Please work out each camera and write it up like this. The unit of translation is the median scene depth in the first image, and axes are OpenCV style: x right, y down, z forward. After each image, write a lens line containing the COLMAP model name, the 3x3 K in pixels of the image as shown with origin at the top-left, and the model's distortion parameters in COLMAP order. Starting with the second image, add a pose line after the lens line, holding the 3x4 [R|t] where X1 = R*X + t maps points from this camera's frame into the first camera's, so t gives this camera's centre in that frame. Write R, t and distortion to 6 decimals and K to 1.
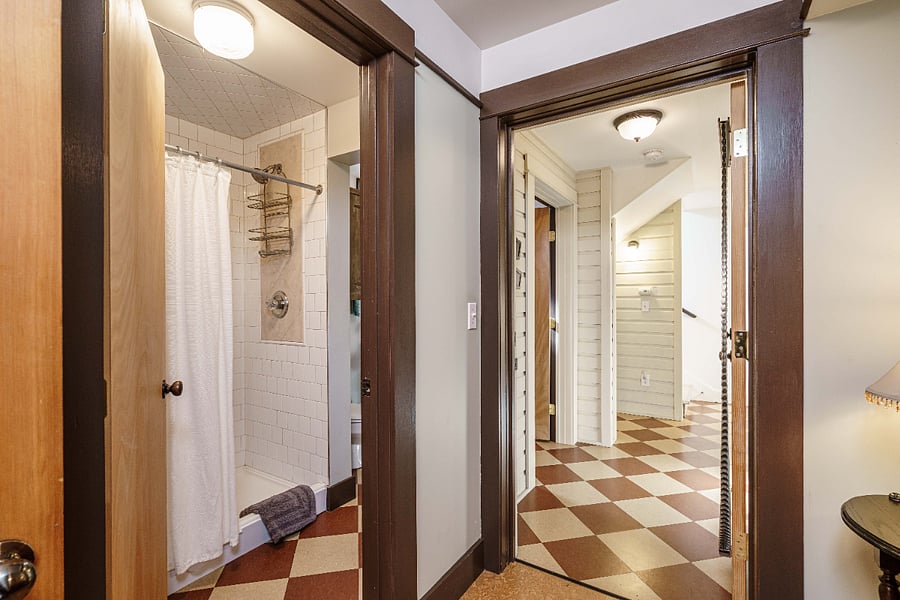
lens RADIAL K [[410.6, 0, 448.3], [0, 410.6, 303.8], [0, 0, 1]] dist [-0.000502, -0.000096]
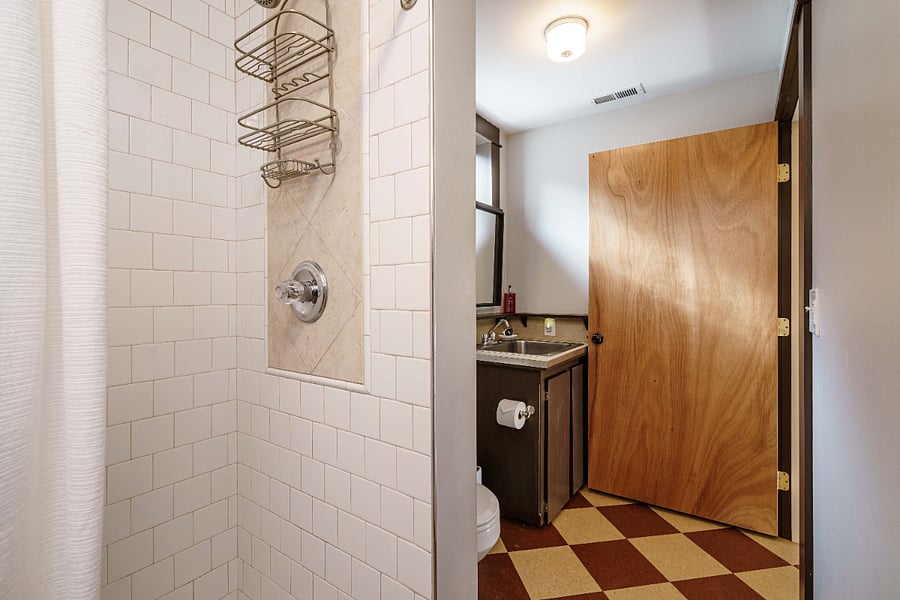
lens RADIAL K [[410.6, 0, 452.3], [0, 410.6, 293.2], [0, 0, 1]] dist [-0.000502, -0.000096]
pose [[0.999244, -0.000259, -0.038873, -0.243011], [-0.000119, 0.999953, -0.009726, 0.007863], [0.038874, 0.009723, 0.999197, 0.576098]]
